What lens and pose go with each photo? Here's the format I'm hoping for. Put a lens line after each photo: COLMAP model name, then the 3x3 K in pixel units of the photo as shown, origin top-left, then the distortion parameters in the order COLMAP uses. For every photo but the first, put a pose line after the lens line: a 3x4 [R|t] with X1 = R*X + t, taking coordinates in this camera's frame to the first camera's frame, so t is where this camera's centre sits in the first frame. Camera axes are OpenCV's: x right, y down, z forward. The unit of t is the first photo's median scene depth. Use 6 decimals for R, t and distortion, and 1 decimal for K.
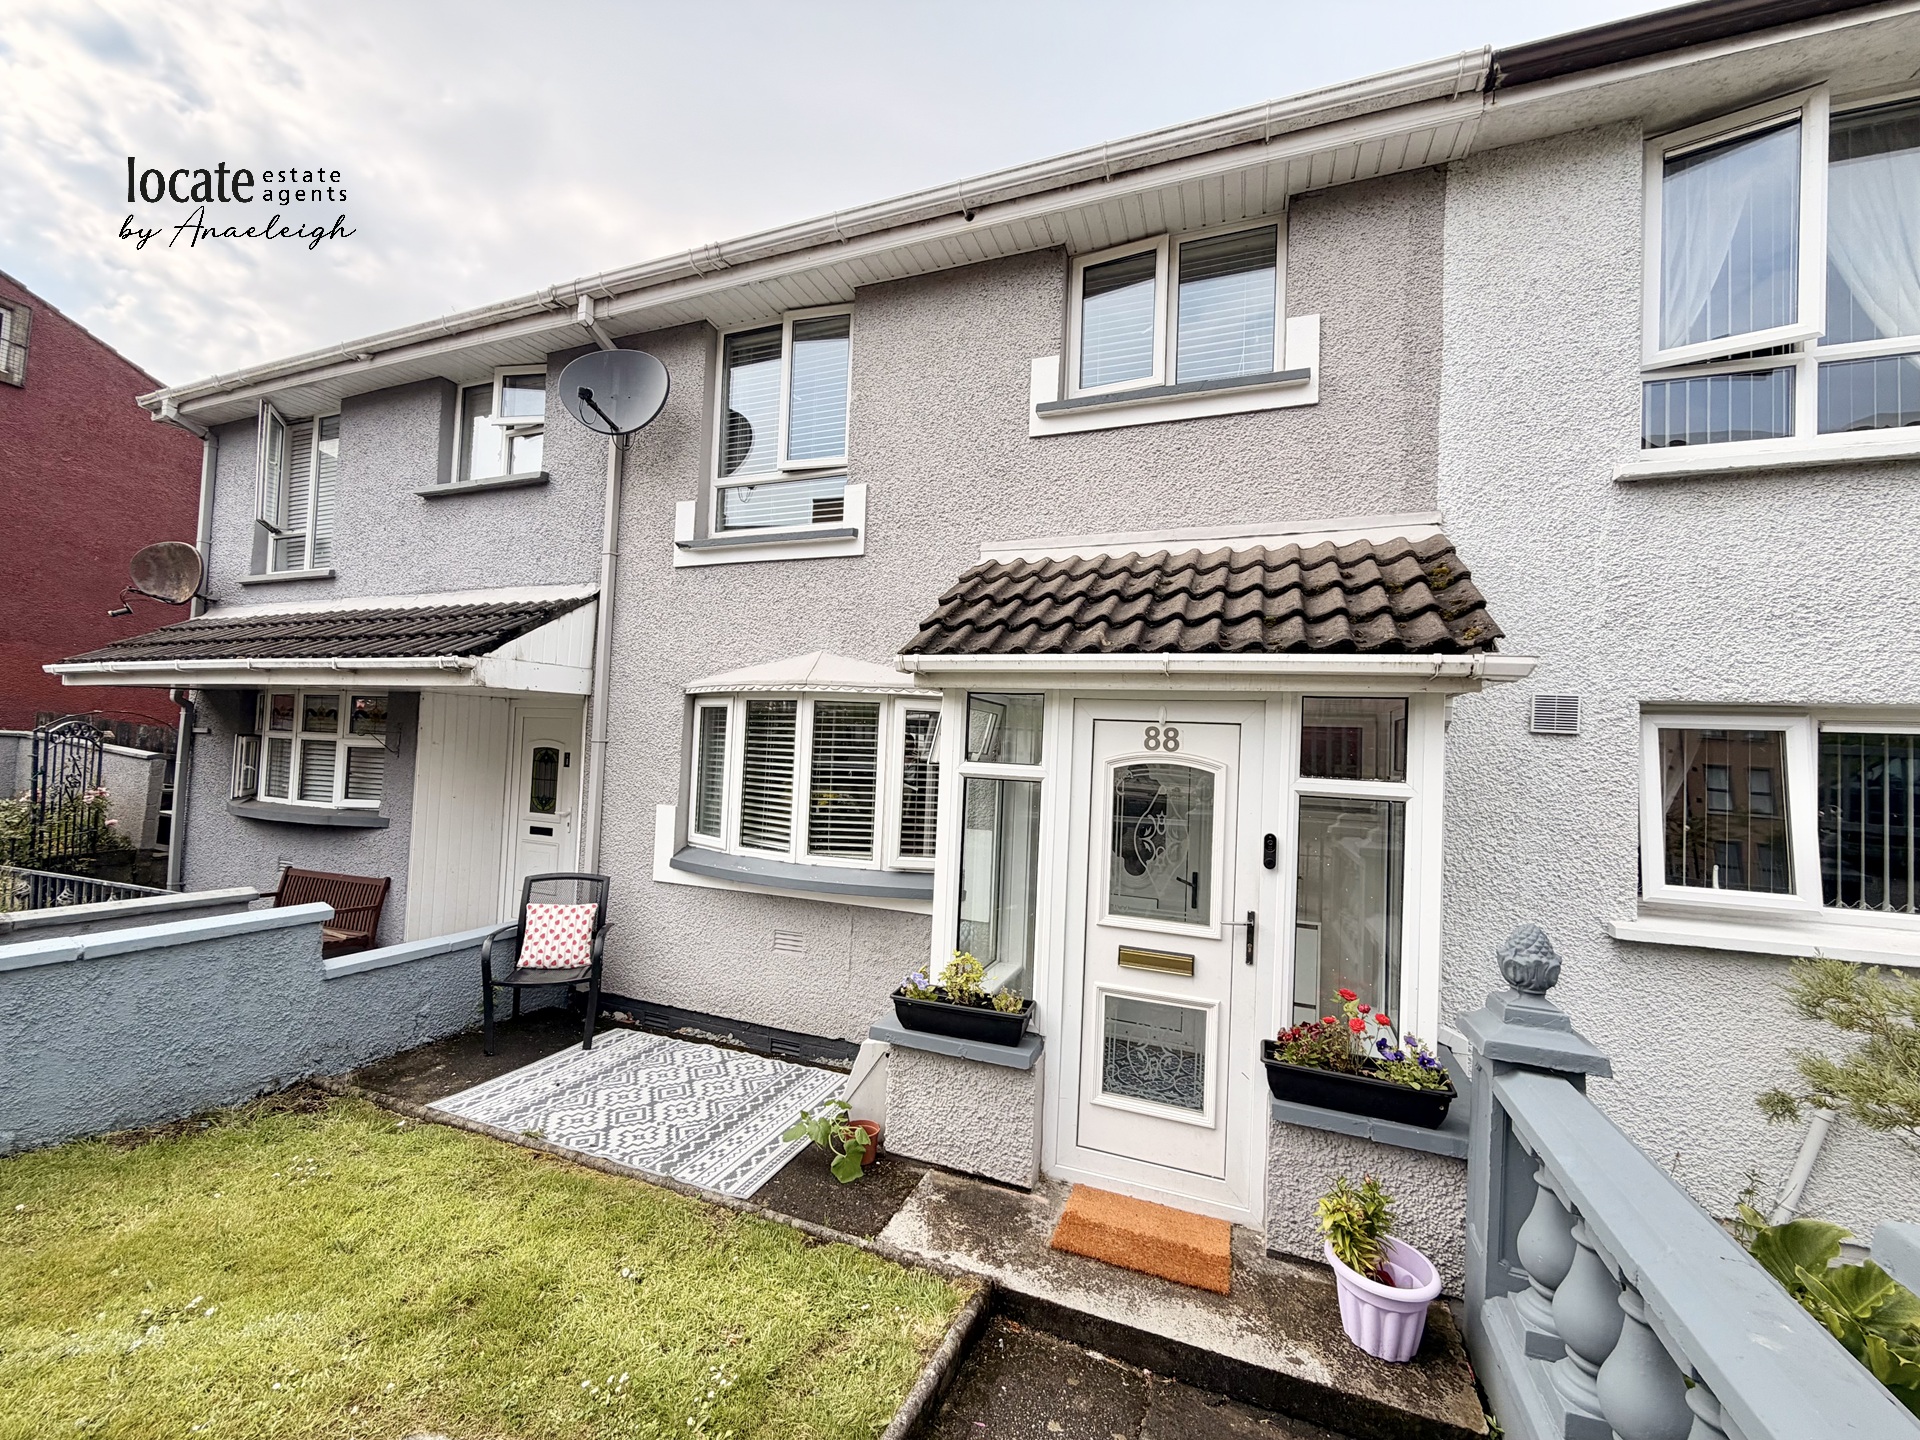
lens RADIAL K [[768.4, 0, 957.5], [0, 768.4, 724.3], [0, 0, 1]] dist [-0.003449, 0.001907]
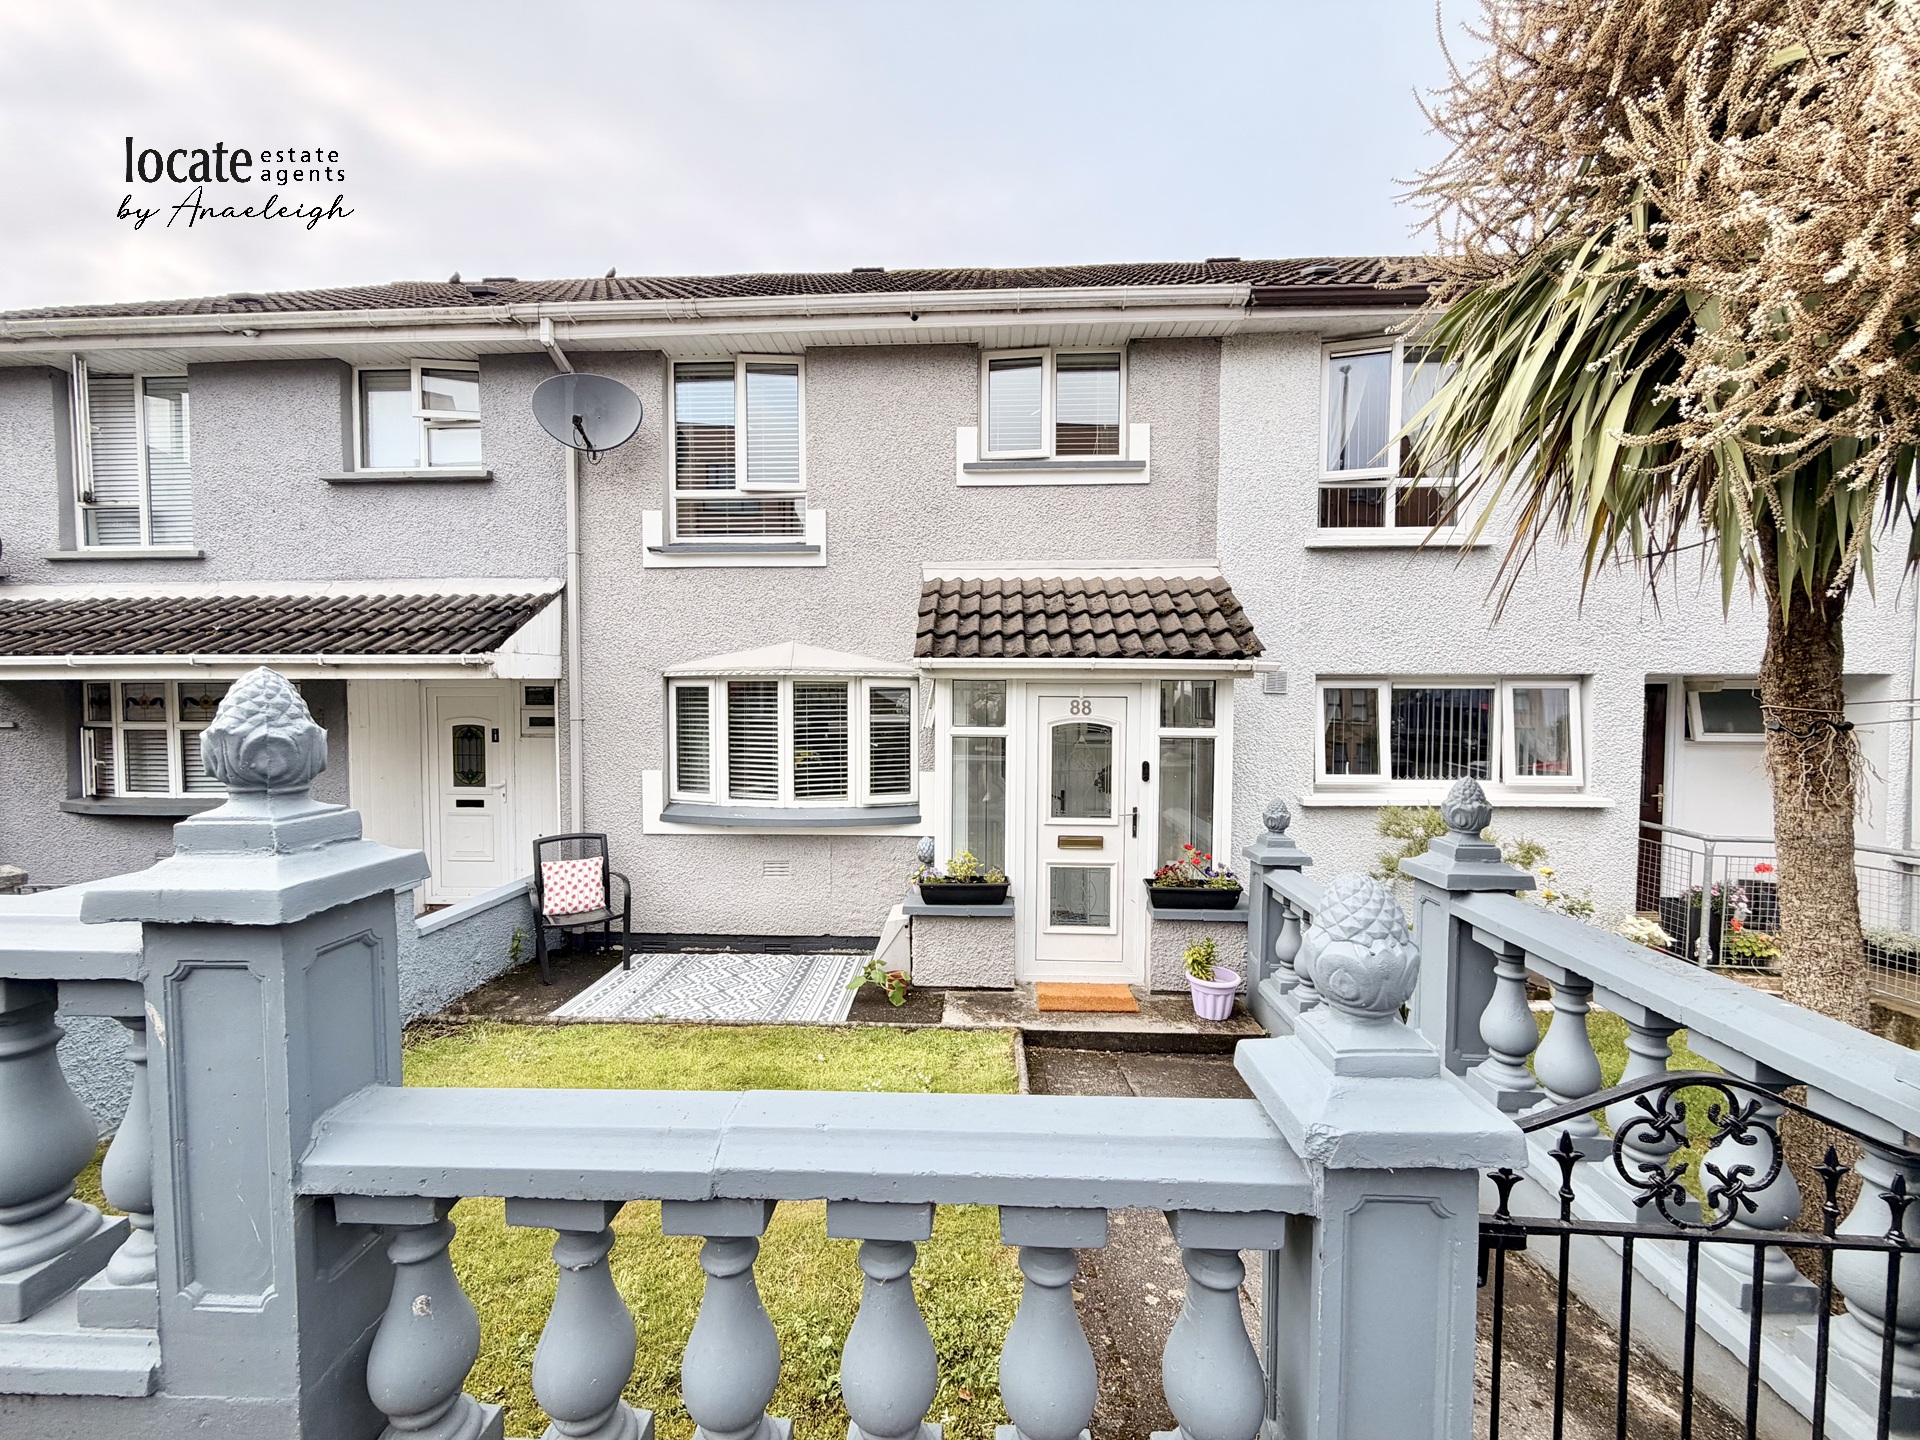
lens RADIAL K [[768.4, 0, 959.6], [0, 768.4, 725.3], [0, 0, 1]] dist [-0.003449, 0.001907]
pose [[0.945809, -0.051606, 0.320596, -0.422322], [0.025495, 0.996045, 0.085116, -0.074716], [-0.323721, -0.072330, 0.943384, -0.380378]]
